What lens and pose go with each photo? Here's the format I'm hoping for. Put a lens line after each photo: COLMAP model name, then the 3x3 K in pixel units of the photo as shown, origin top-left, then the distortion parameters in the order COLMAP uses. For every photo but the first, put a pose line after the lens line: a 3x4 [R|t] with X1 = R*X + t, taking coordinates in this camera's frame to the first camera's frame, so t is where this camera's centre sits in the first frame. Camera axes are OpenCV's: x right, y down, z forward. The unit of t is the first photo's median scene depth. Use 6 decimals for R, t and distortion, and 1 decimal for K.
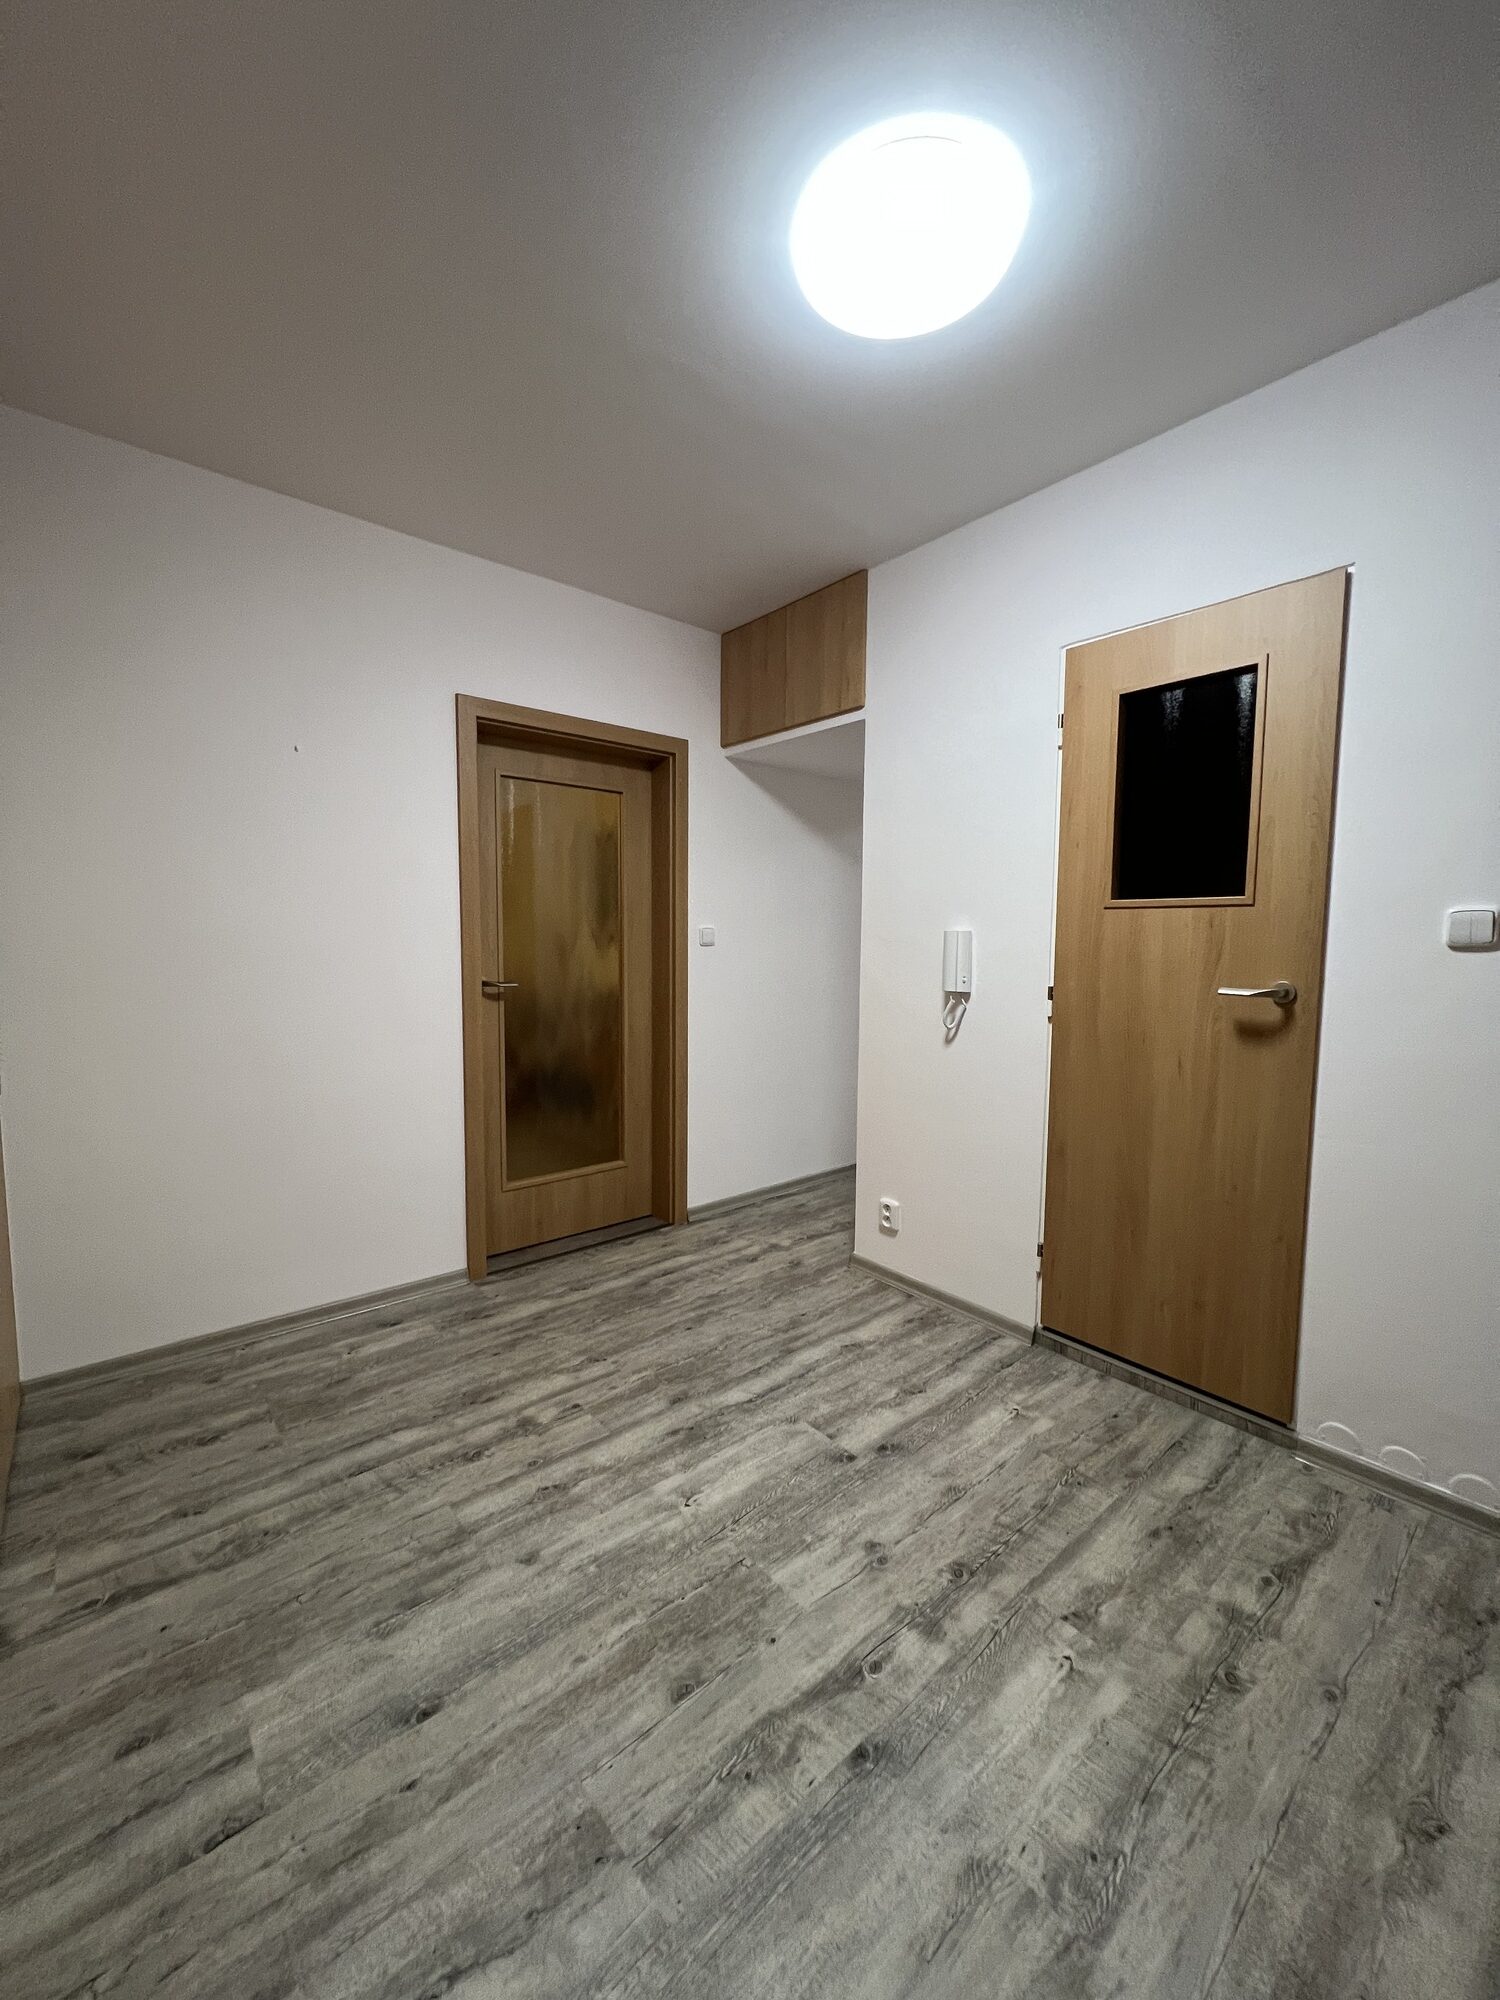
lens RADIAL K [[792.6, 0, 747.1], [0, 792.6, 1004.5], [0, 0, 1]] dist [-0.001947, 0.000808]
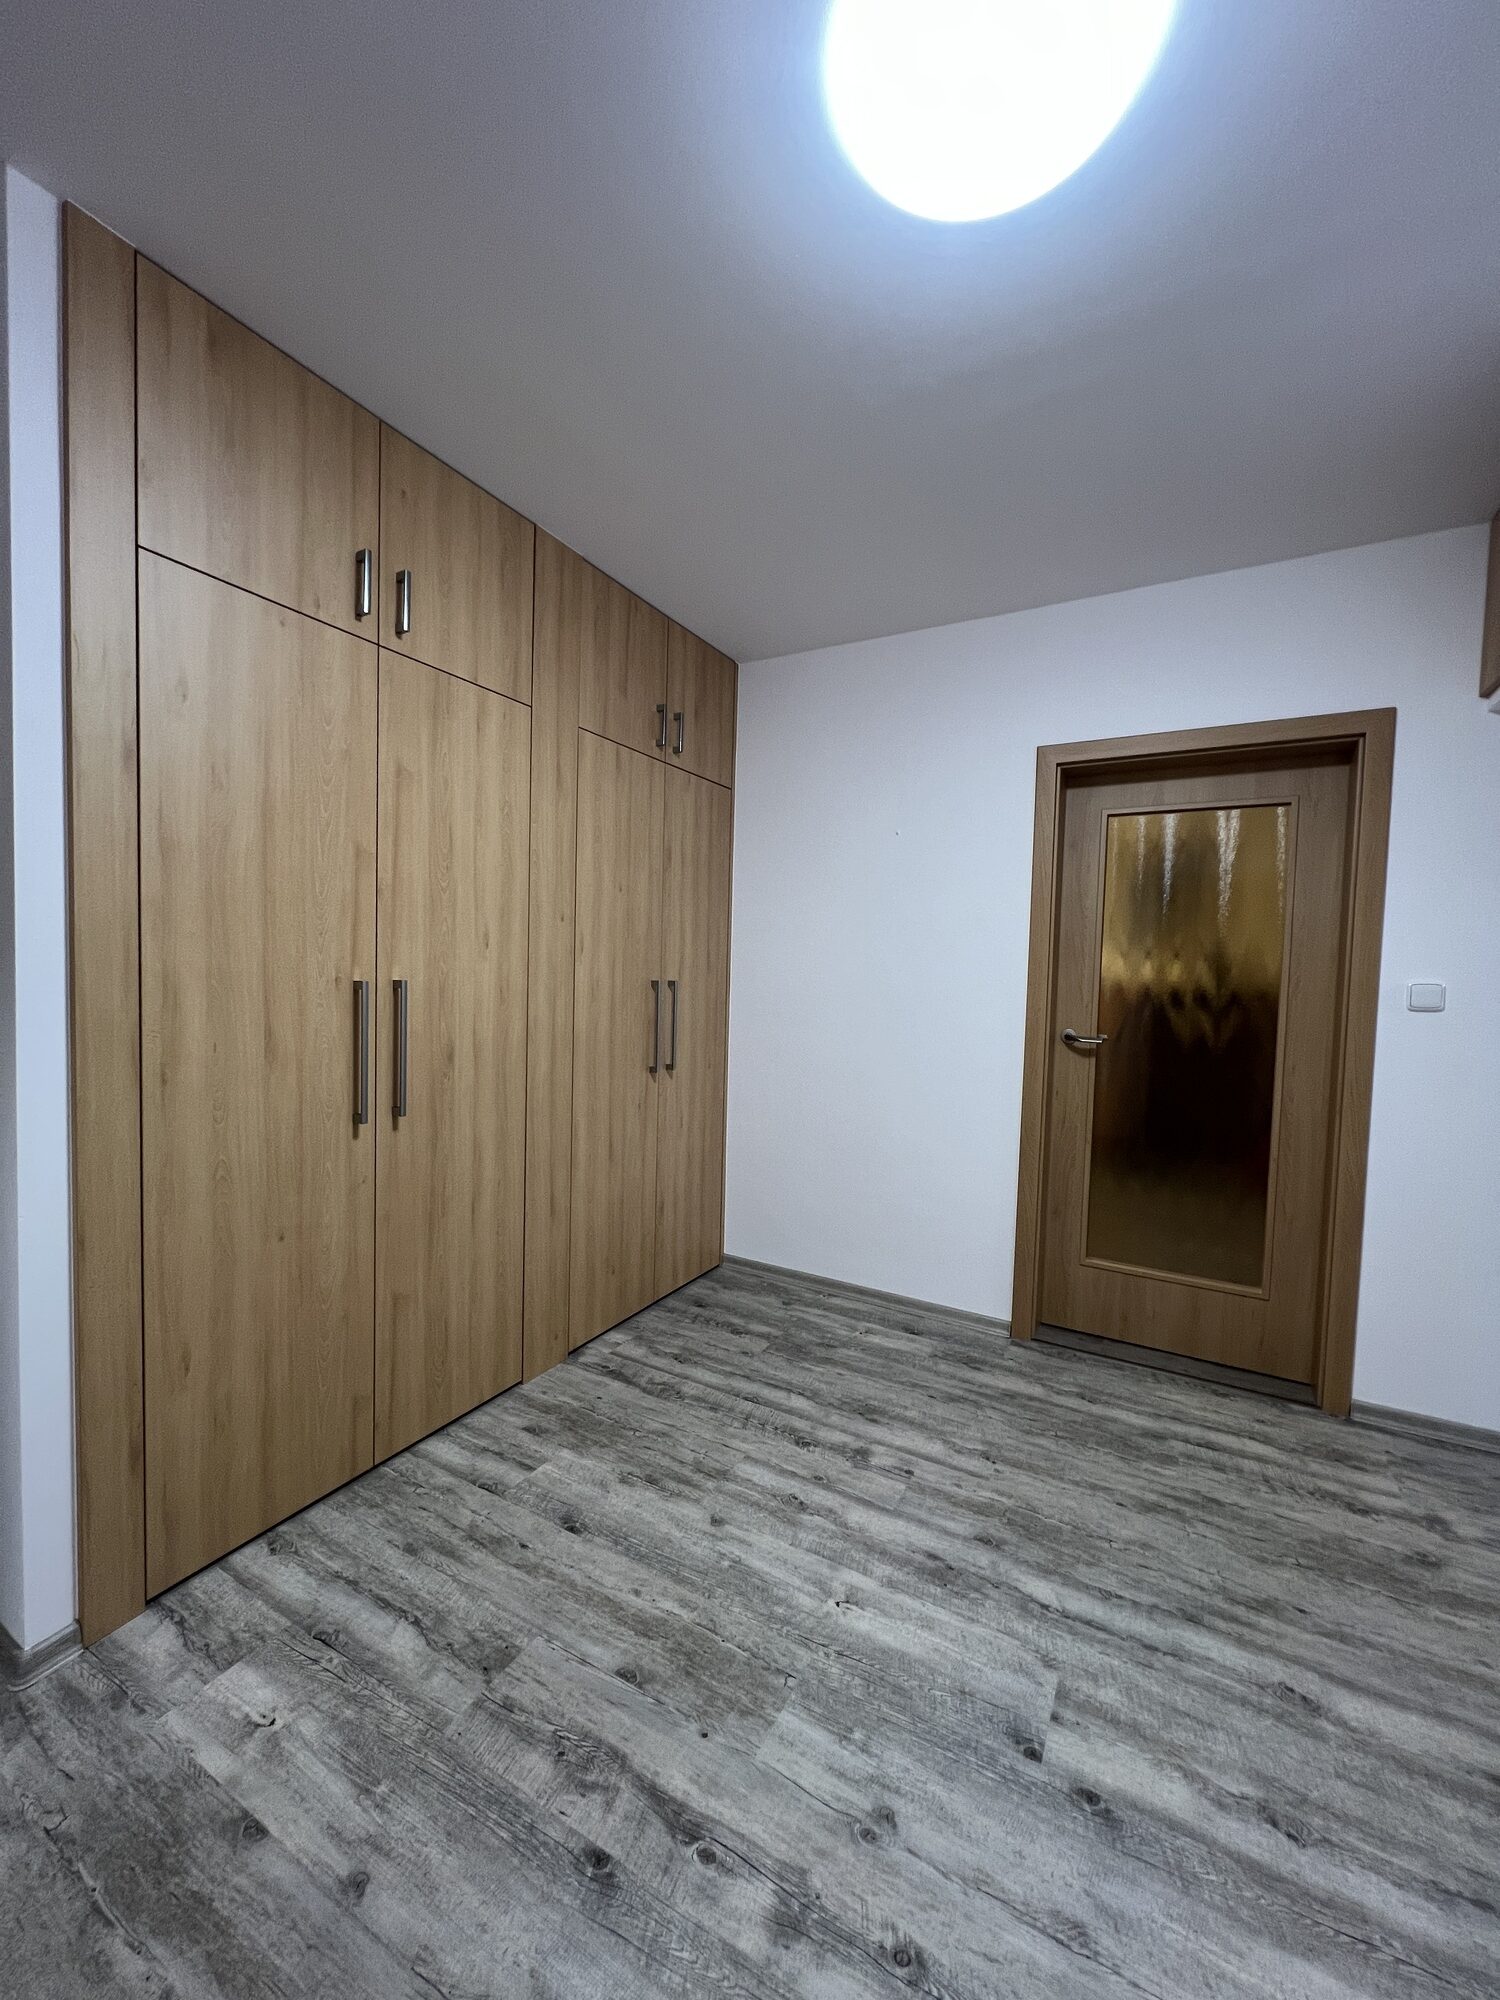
lens RADIAL K [[792.6, 0, 747.1], [0, 792.6, 1004.5], [0, 0, 1]] dist [-0.001947, 0.000808]
pose [[0.348211, 0.043144, -0.936423, 0.701026], [-0.097511, 0.995188, 0.009591, -0.061236], [0.932331, 0.087972, 0.350743, 0.499862]]
